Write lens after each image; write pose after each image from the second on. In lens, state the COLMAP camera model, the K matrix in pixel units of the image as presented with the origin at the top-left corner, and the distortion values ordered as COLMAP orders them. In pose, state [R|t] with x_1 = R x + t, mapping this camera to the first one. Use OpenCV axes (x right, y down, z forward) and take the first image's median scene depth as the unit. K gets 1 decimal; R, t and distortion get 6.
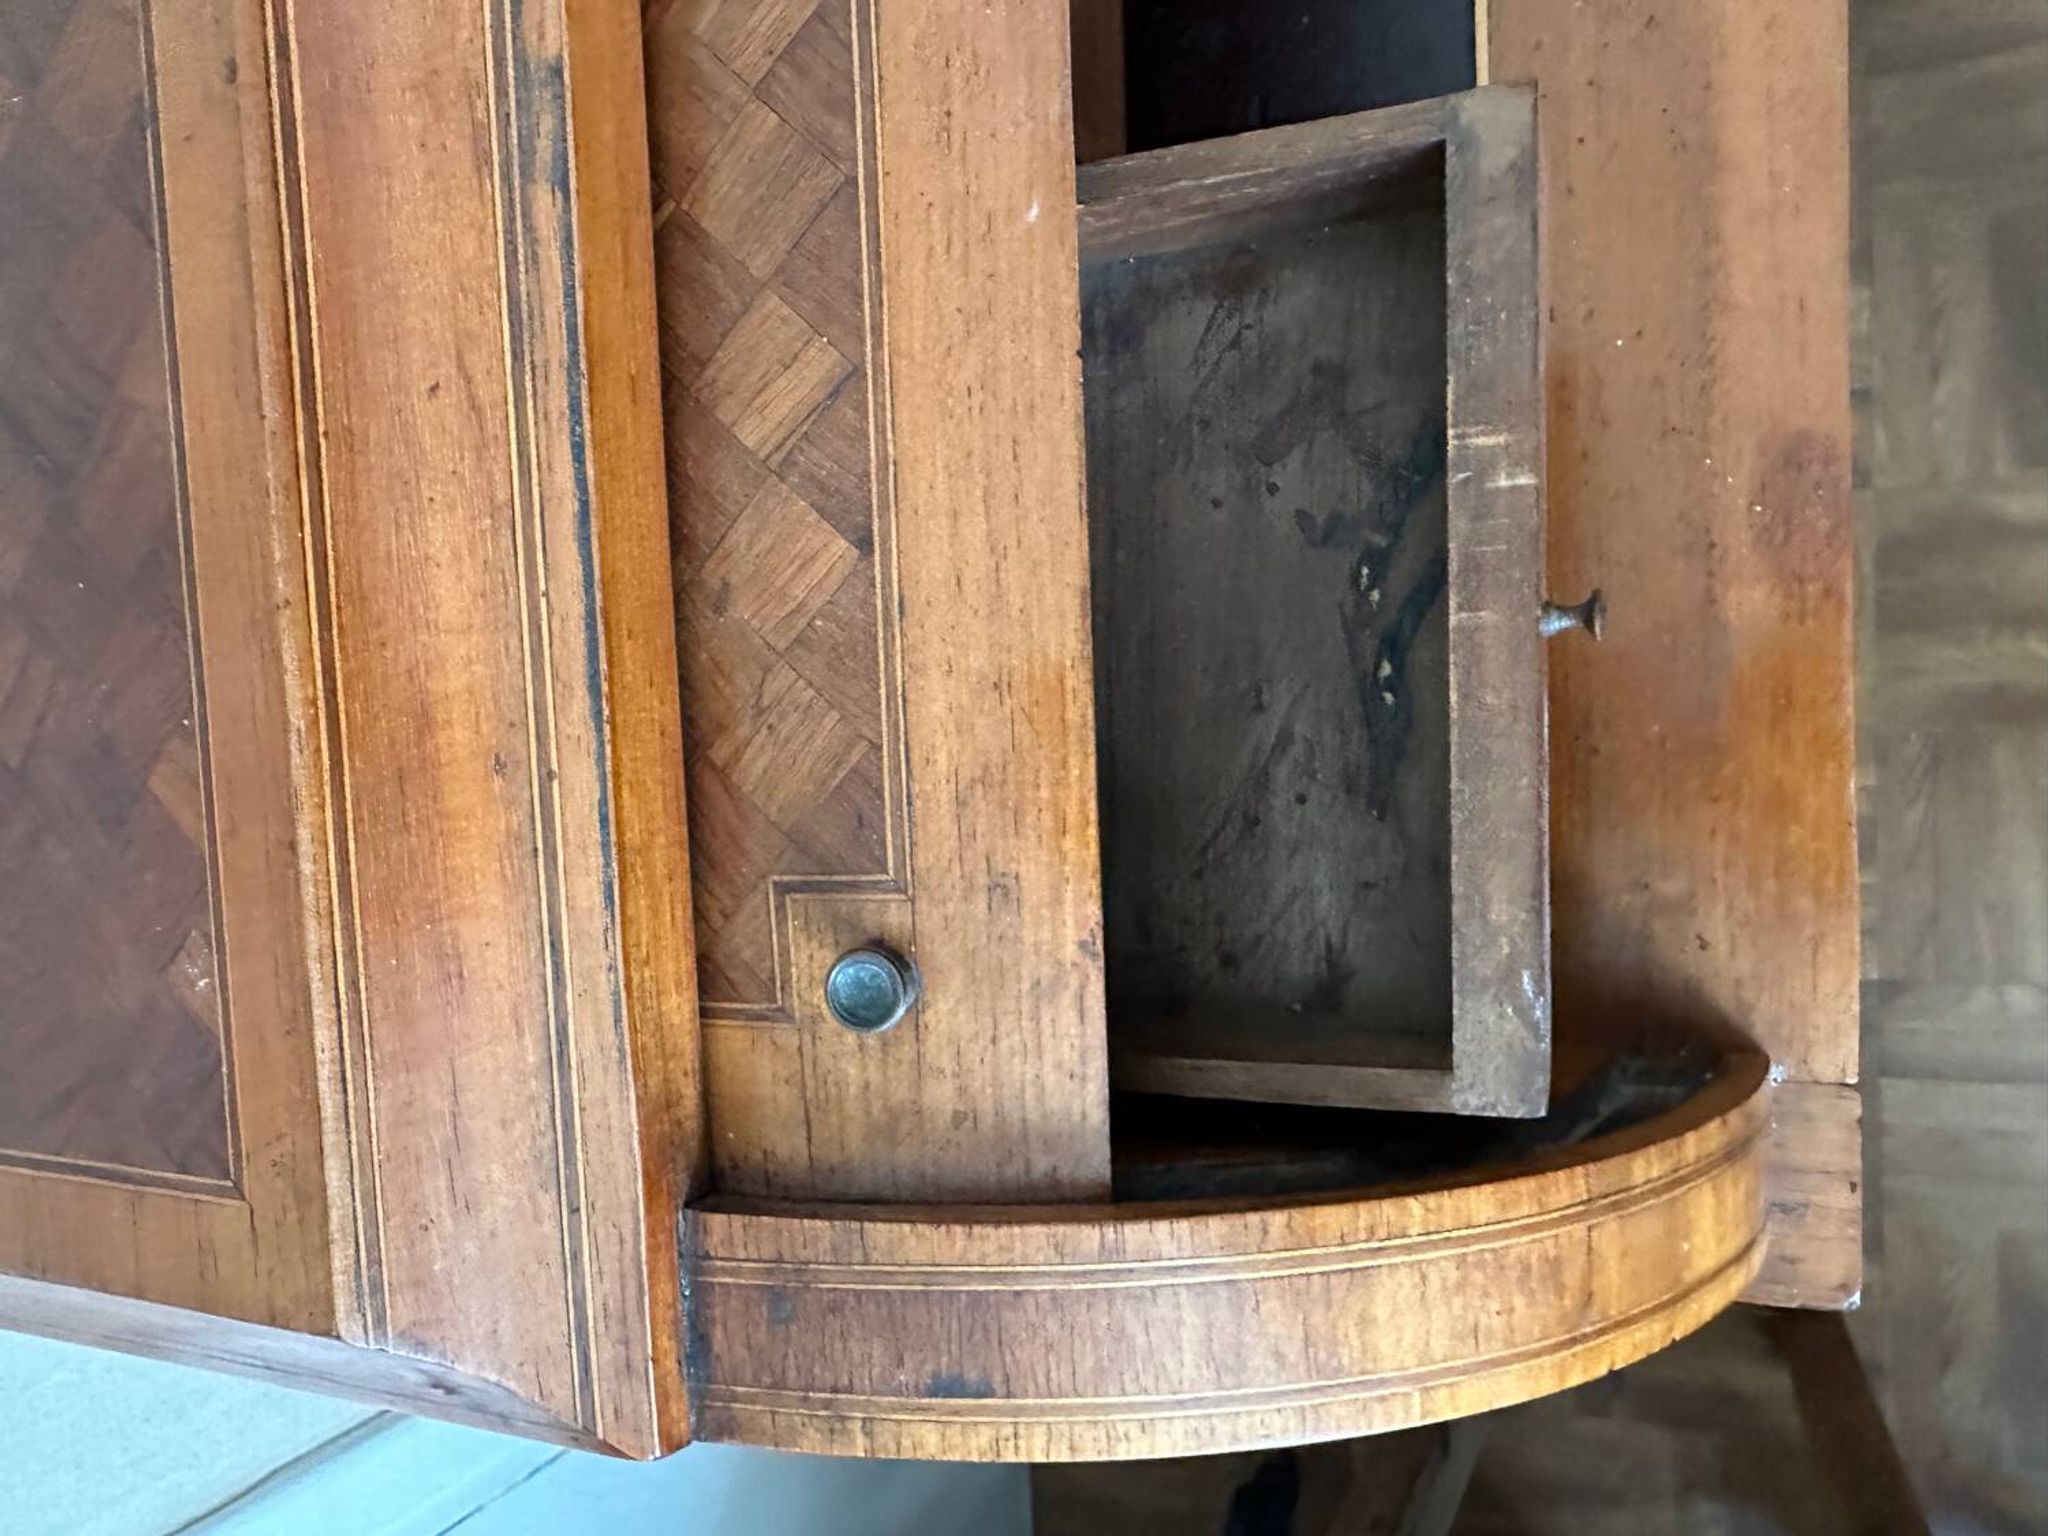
lens RADIAL K [[1487.5, 0, 1014.2], [0, 1487.5, 830.2], [0, 0, 1]] dist [0.005919, -0.010376]
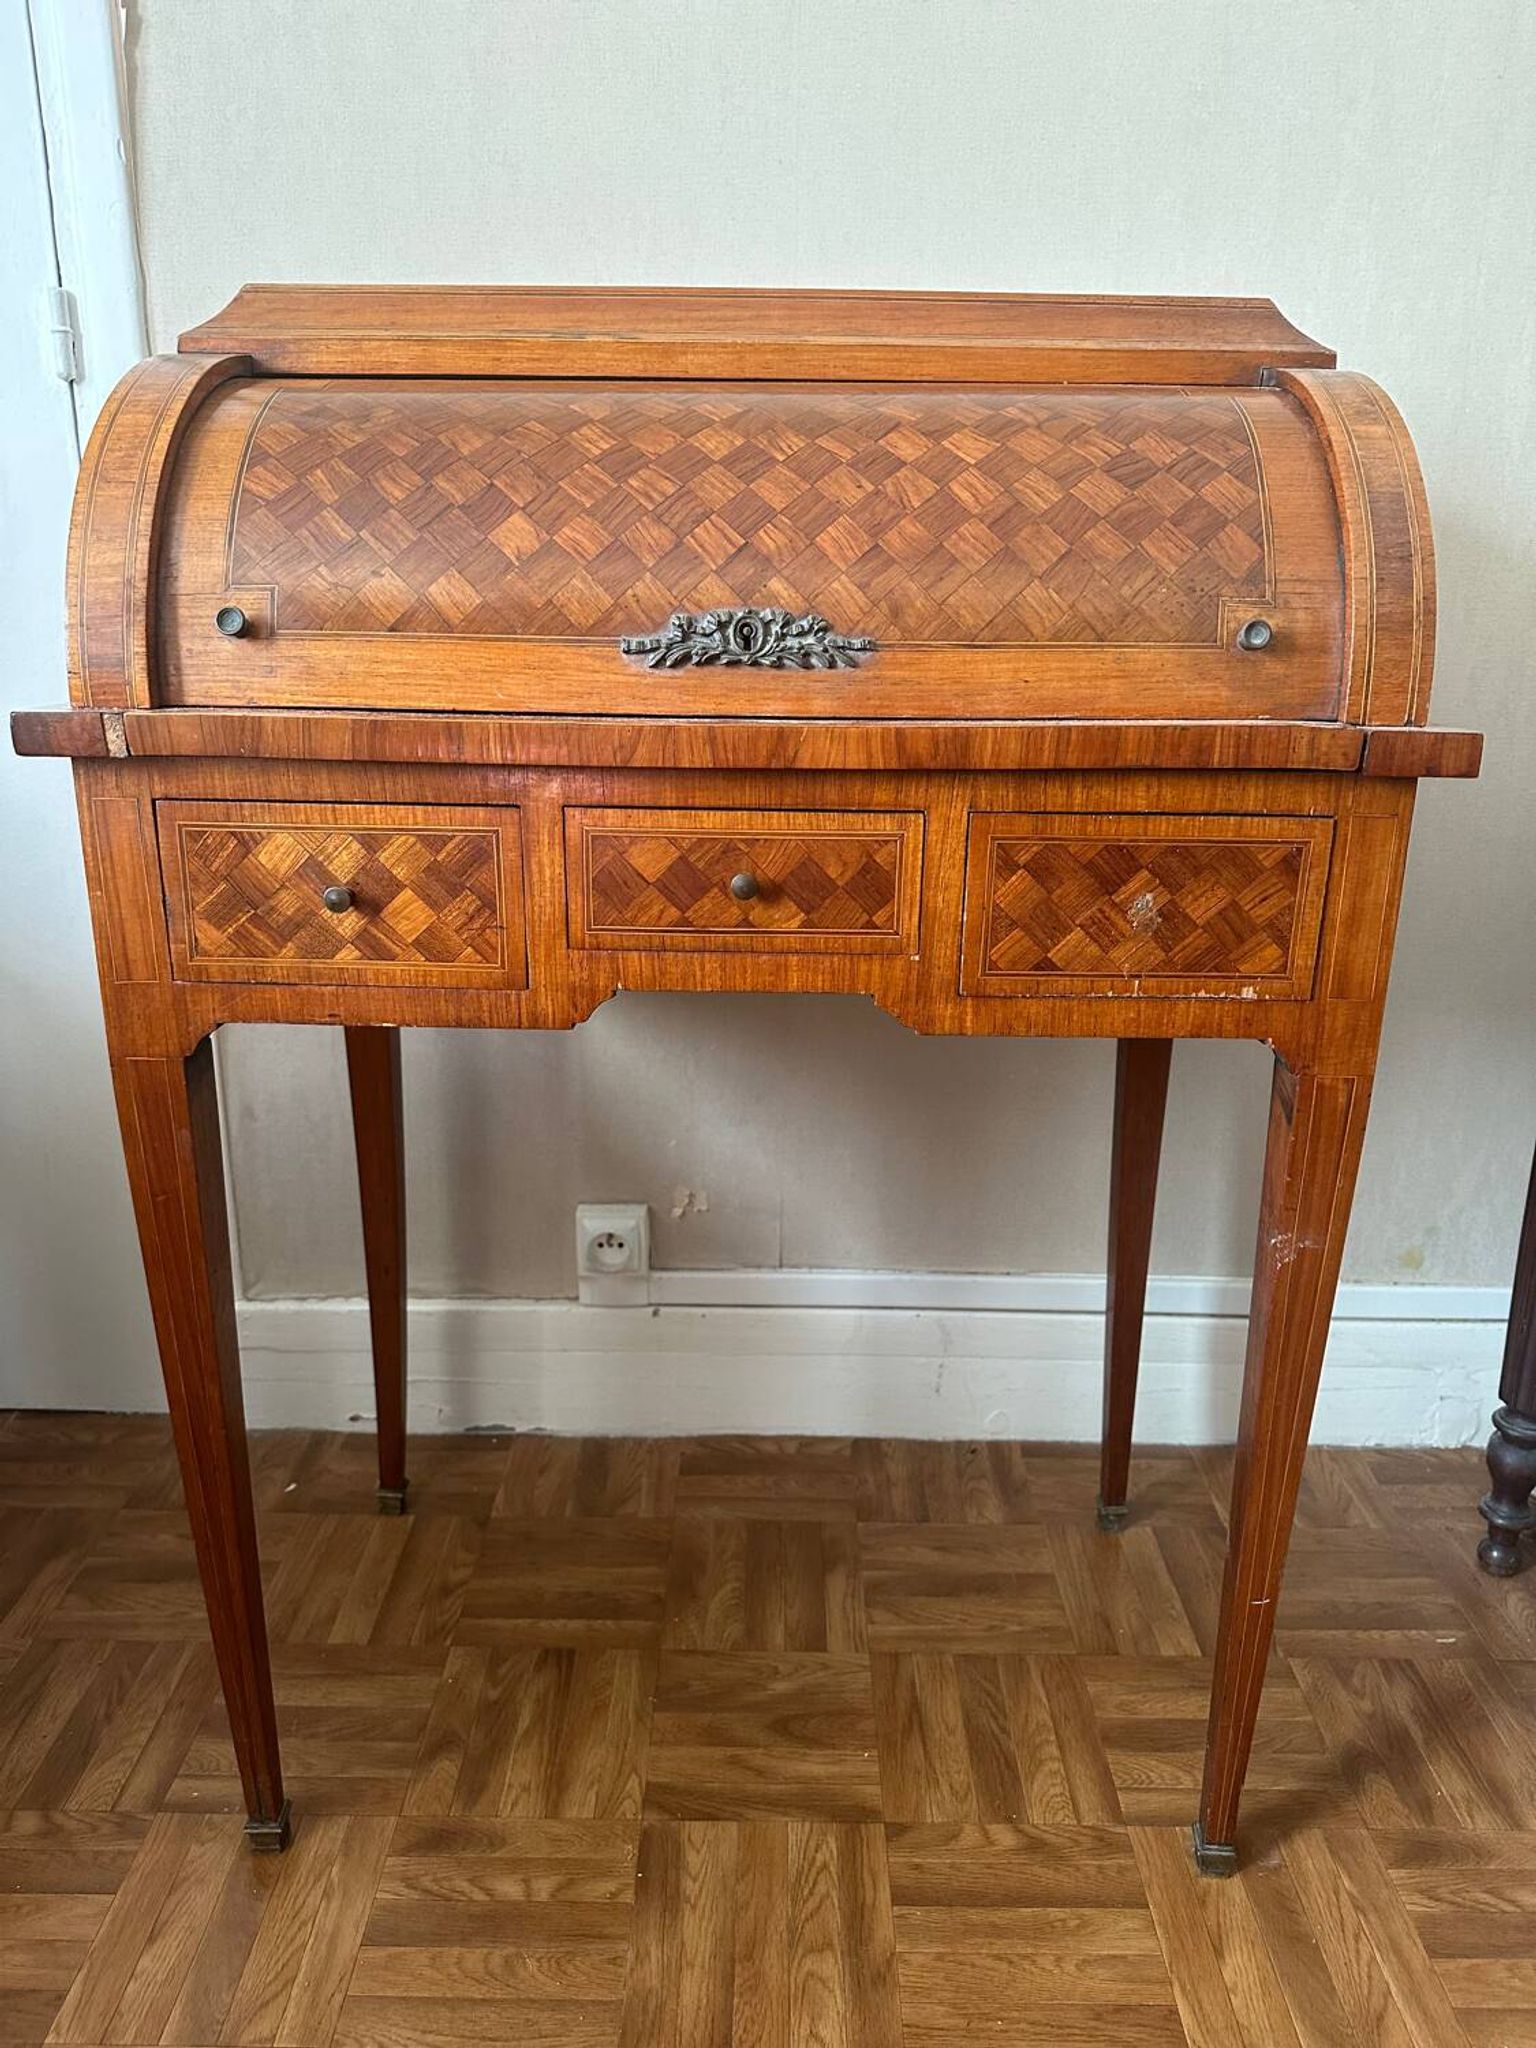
lens RADIAL K [[1484.5, 0, 773.7], [0, 1484.5, 1022.3], [0, 0, 1]] dist [0.016001, -0.023114]
pose [[-0.055439, 0.652094, -0.756109, 3.260579], [-0.995629, -0.093113, -0.007302, -1.041427], [-0.075165, 0.752399, 0.654405, -0.124438]]
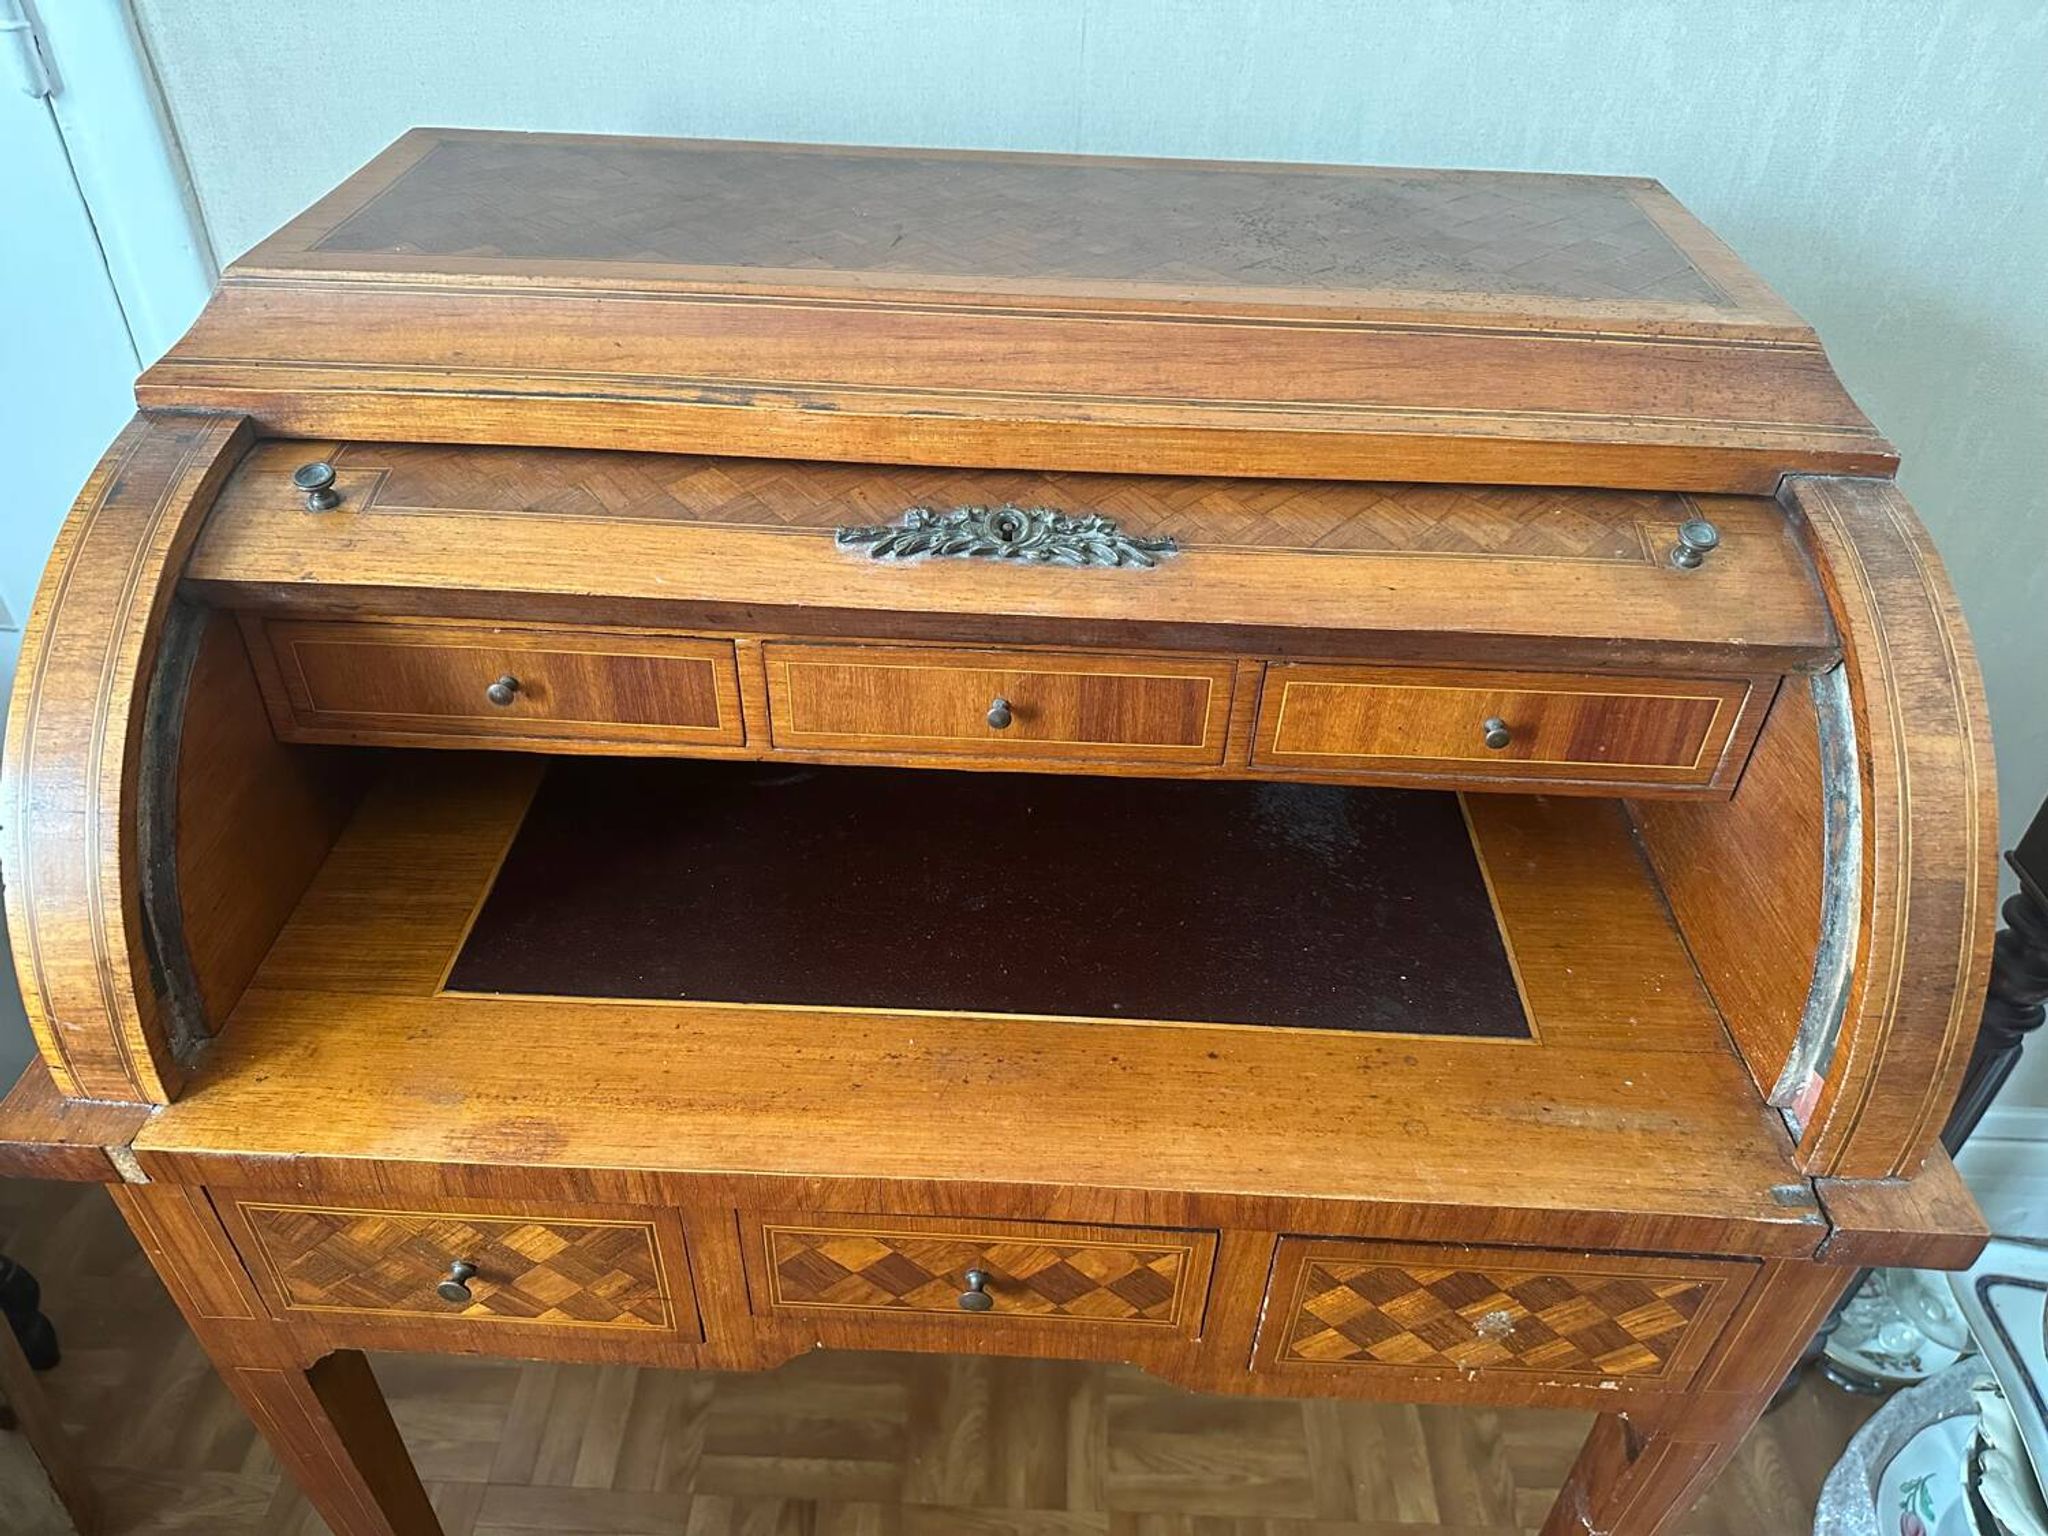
lens RADIAL K [[1498.8, 0, 1019.6], [0, 1498.8, 786.8], [0, 0, 1]] dist [-0.012753, 0.002726]
pose [[-0.085612, 0.884184, -0.459226, 1.199131], [-0.993390, -0.111125, -0.028764, -0.890146], [-0.076464, 0.453728, 0.887854, -0.793158]]
